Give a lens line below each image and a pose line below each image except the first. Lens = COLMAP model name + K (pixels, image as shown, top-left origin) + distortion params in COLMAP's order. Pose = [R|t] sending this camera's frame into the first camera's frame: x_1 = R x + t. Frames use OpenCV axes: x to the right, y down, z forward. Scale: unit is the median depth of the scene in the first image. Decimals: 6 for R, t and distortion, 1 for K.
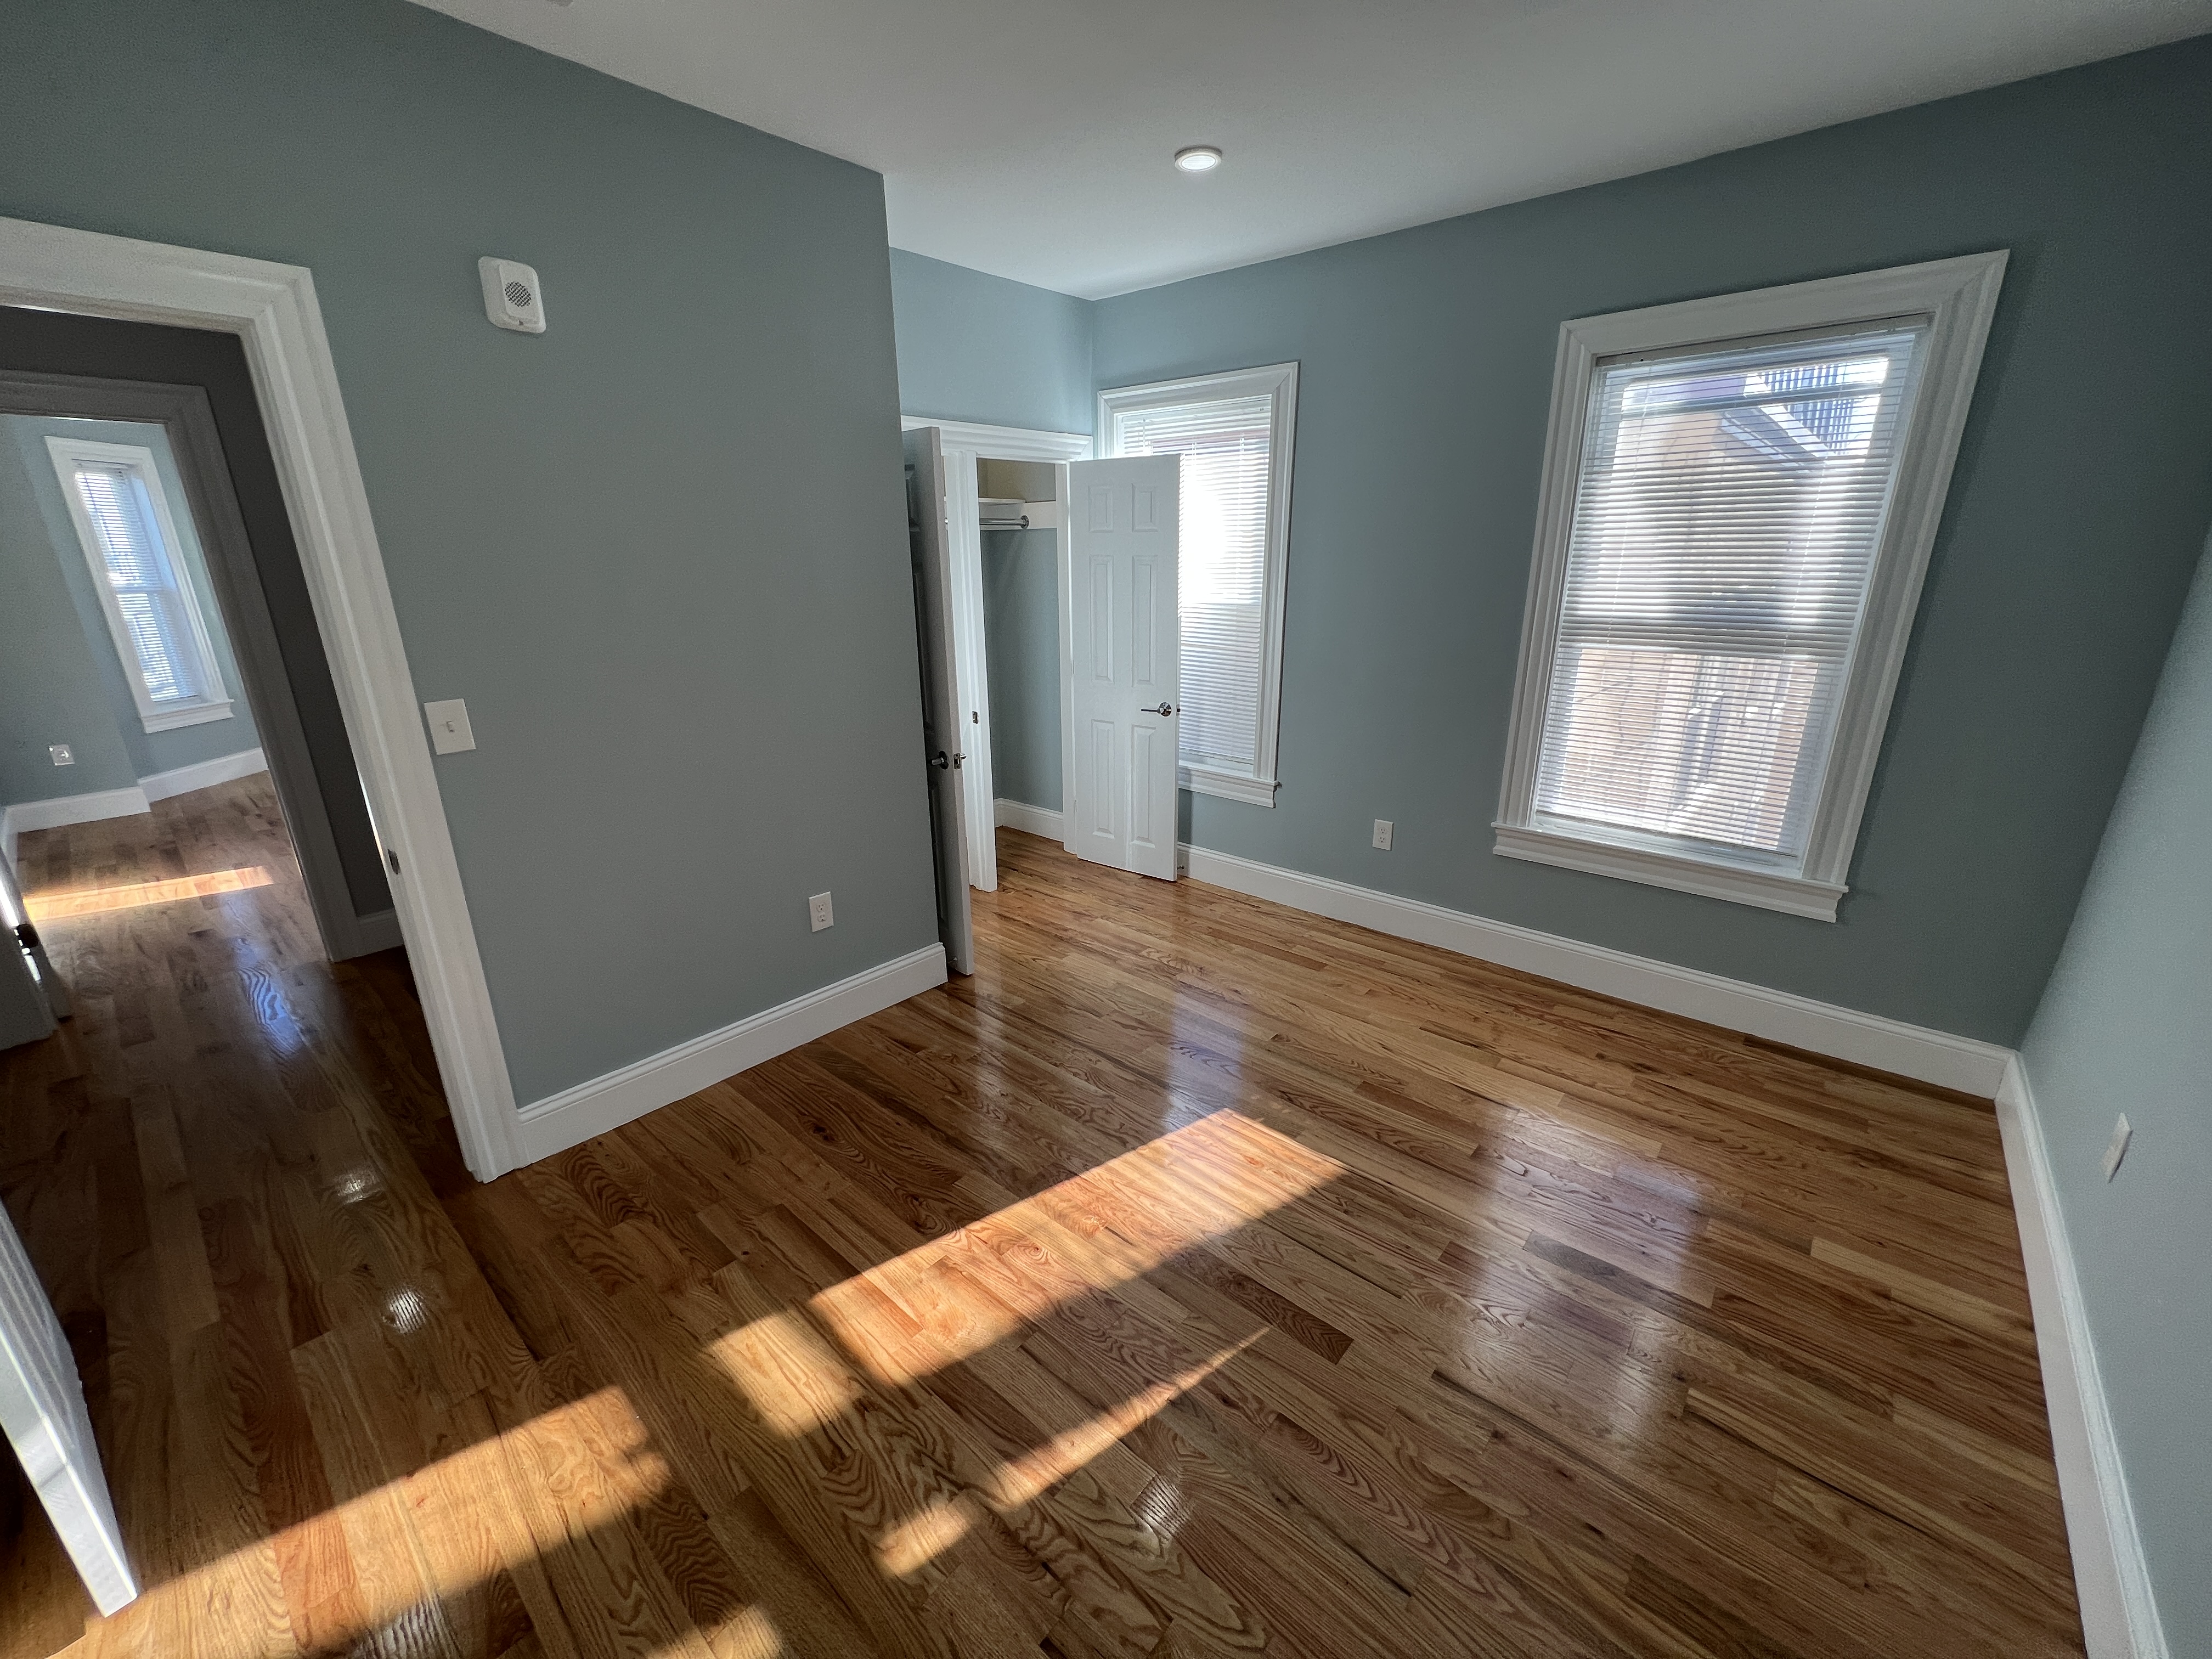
lens RADIAL K [[882.8, 0, 1110.2], [0, 882.8, 827.0], [0, 0, 1]] dist [-0.002298, 0.000549]
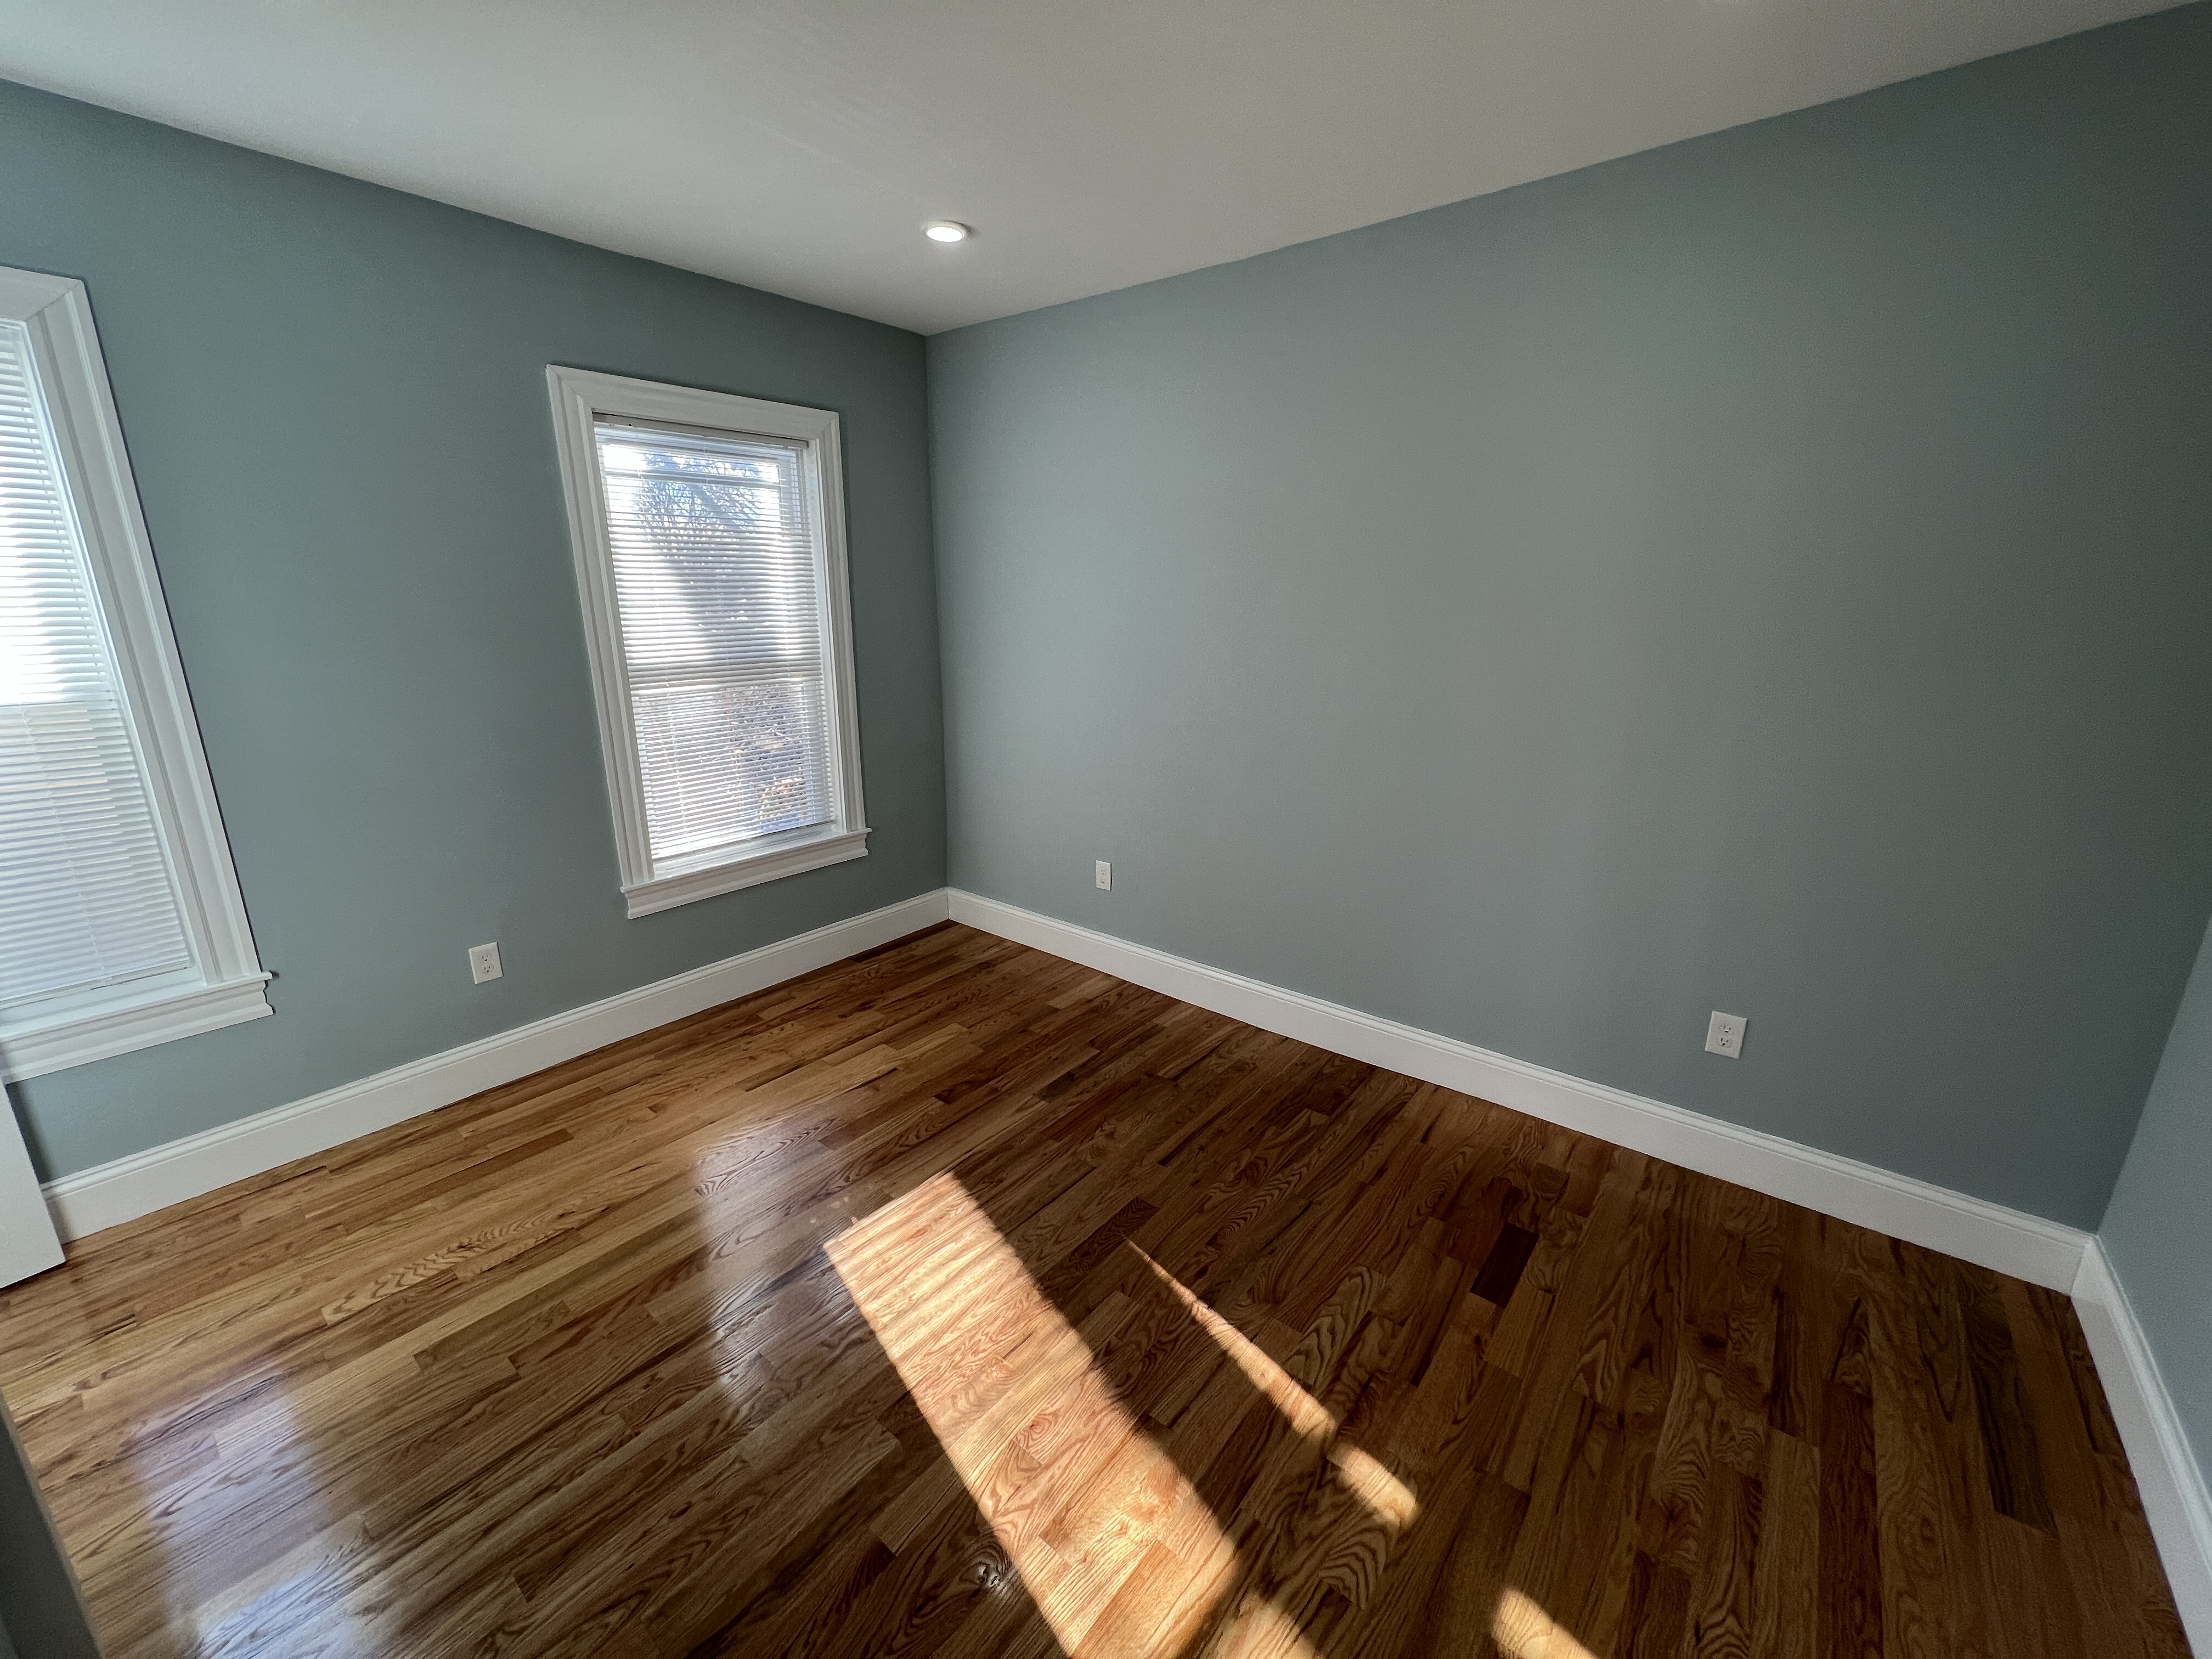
lens RADIAL K [[882.8, 0, 1097.7], [0, 882.8, 823.2], [0, 0, 1]] dist [-0.002298, 0.000549]
pose [[-0.027146, -0.245862, 0.968925, -0.708045], [0.299515, 0.922750, 0.242536, -0.217970], [-0.953705, 0.296791, 0.048591, 0.688187]]
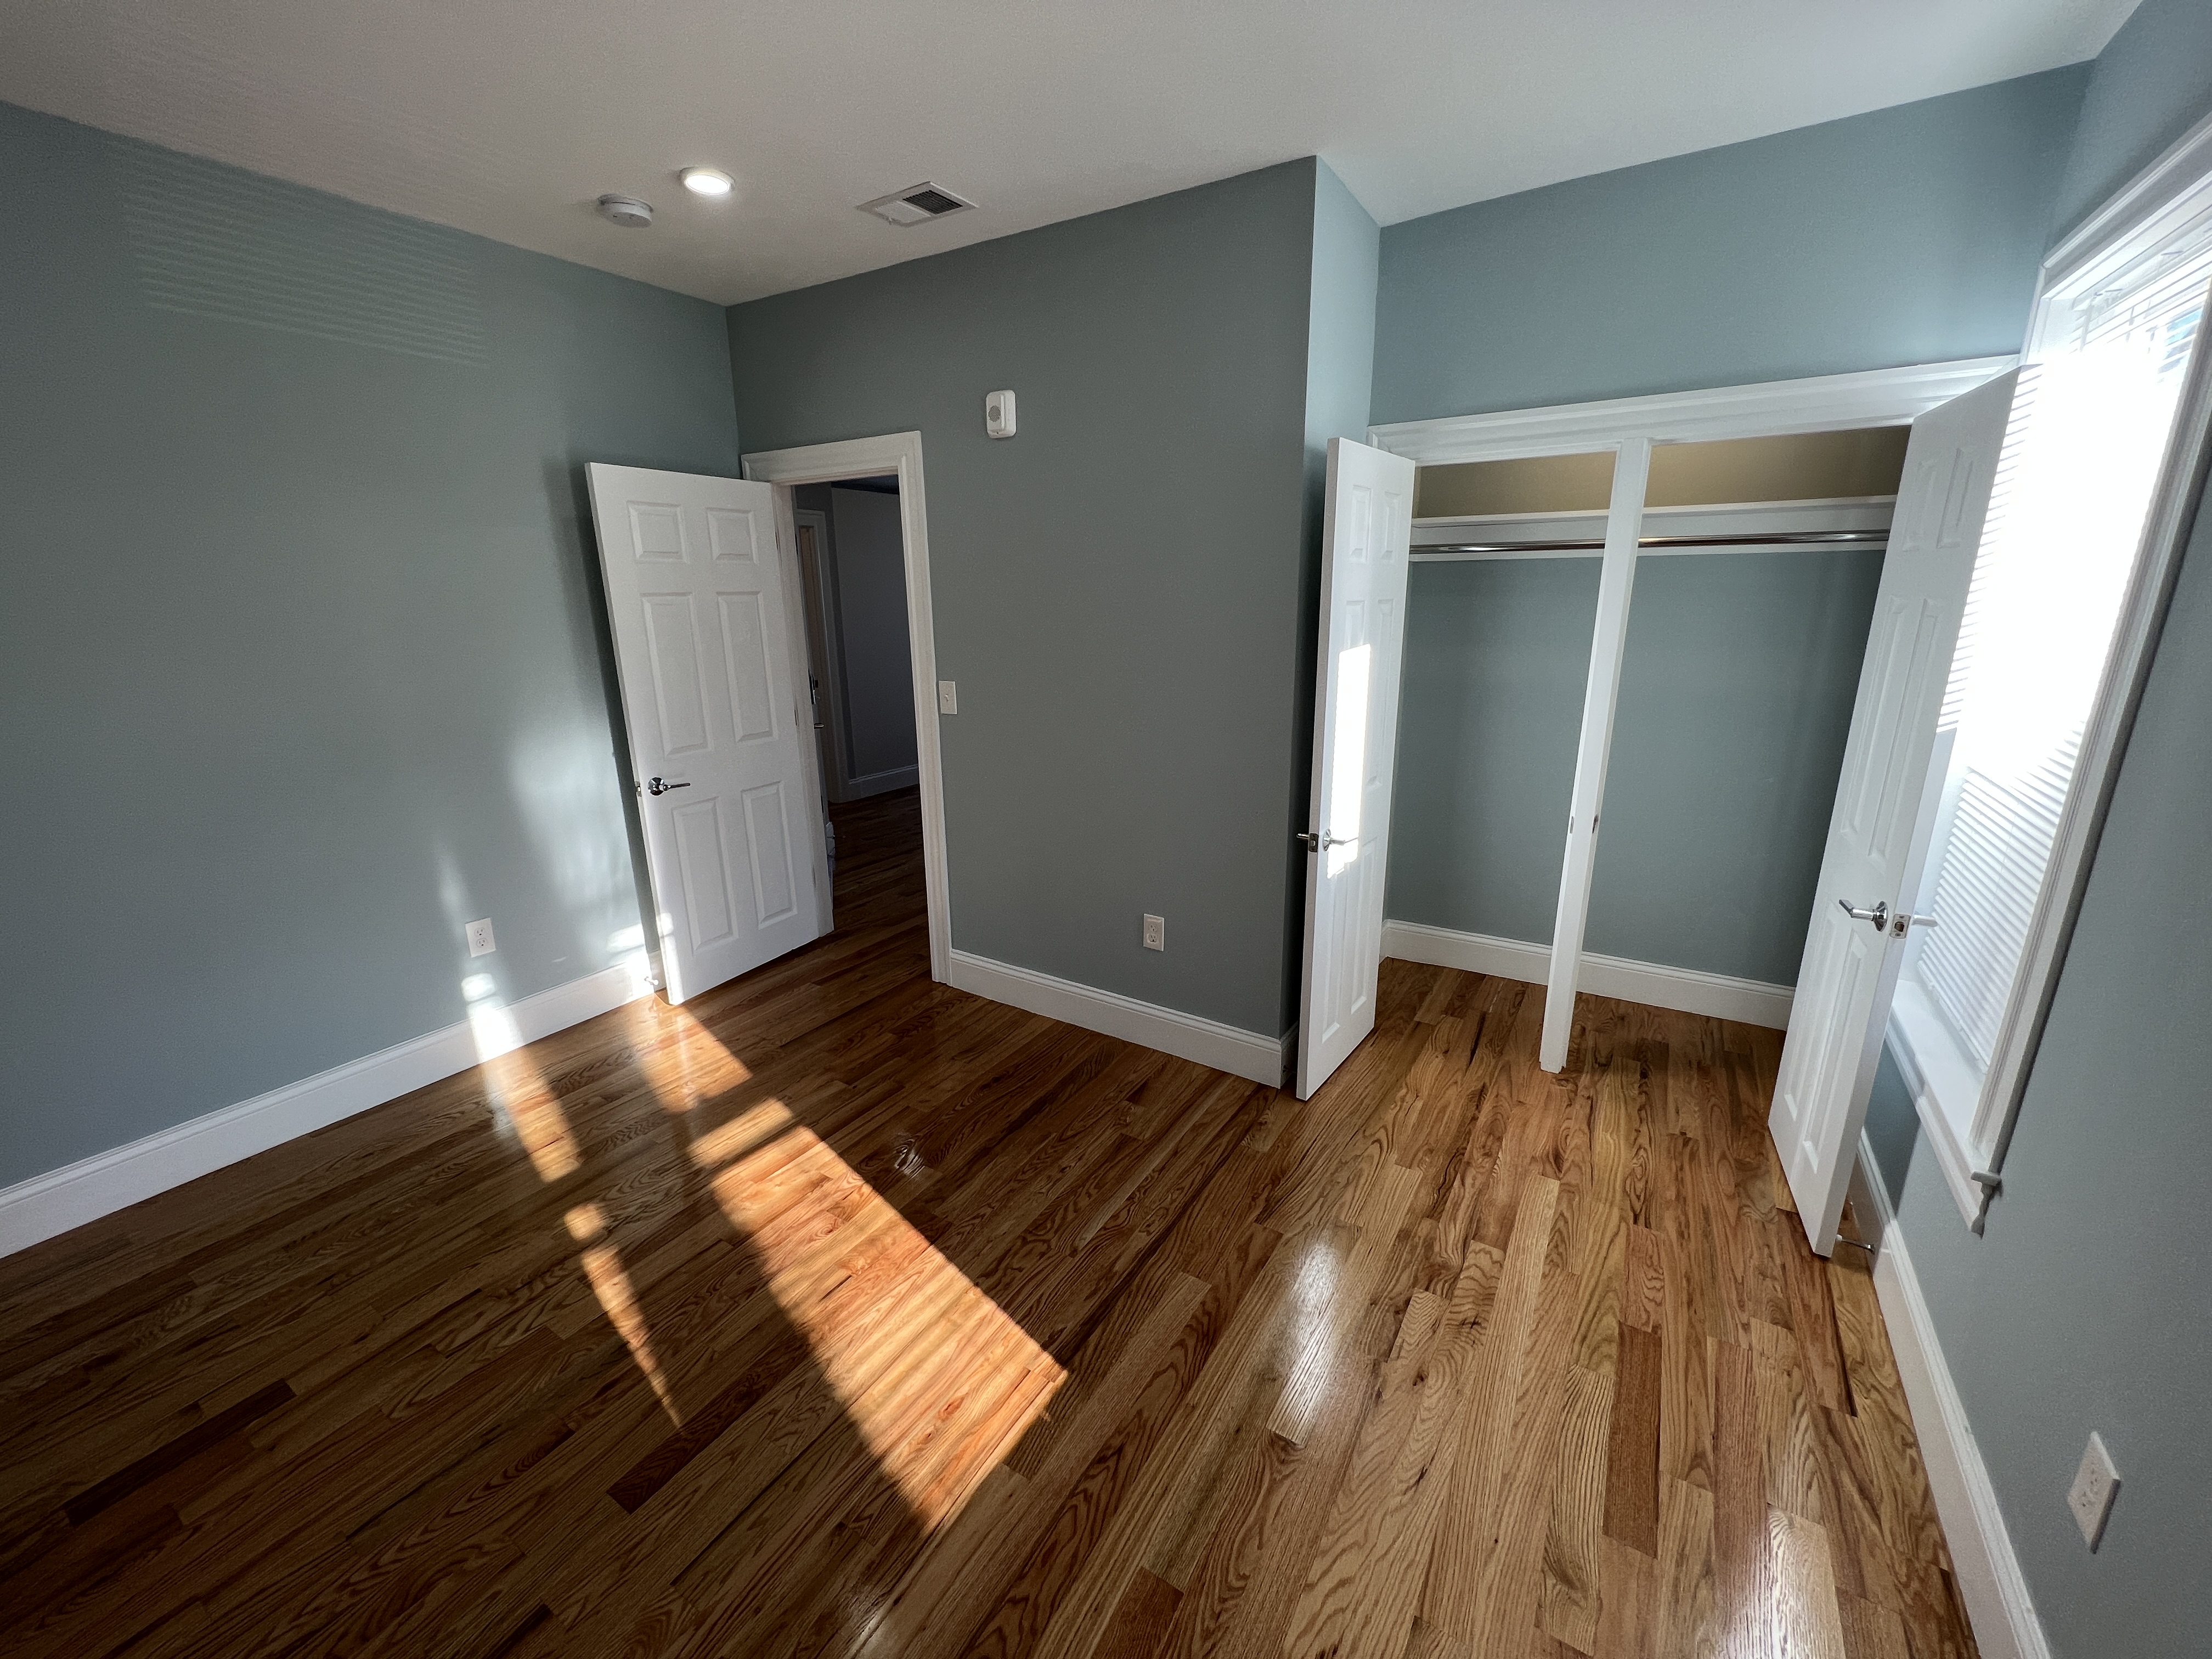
lens RADIAL K [[882.8, 0, 1103.4], [0, 882.8, 832.1], [0, 0, 1]] dist [-0.002298, 0.000549]
pose [[0.154843, 0.268593, -0.950727, 0.814041], [-0.292874, 0.931555, 0.215477, -0.290321], [0.943530, 0.245078, 0.222908, 0.897681]]
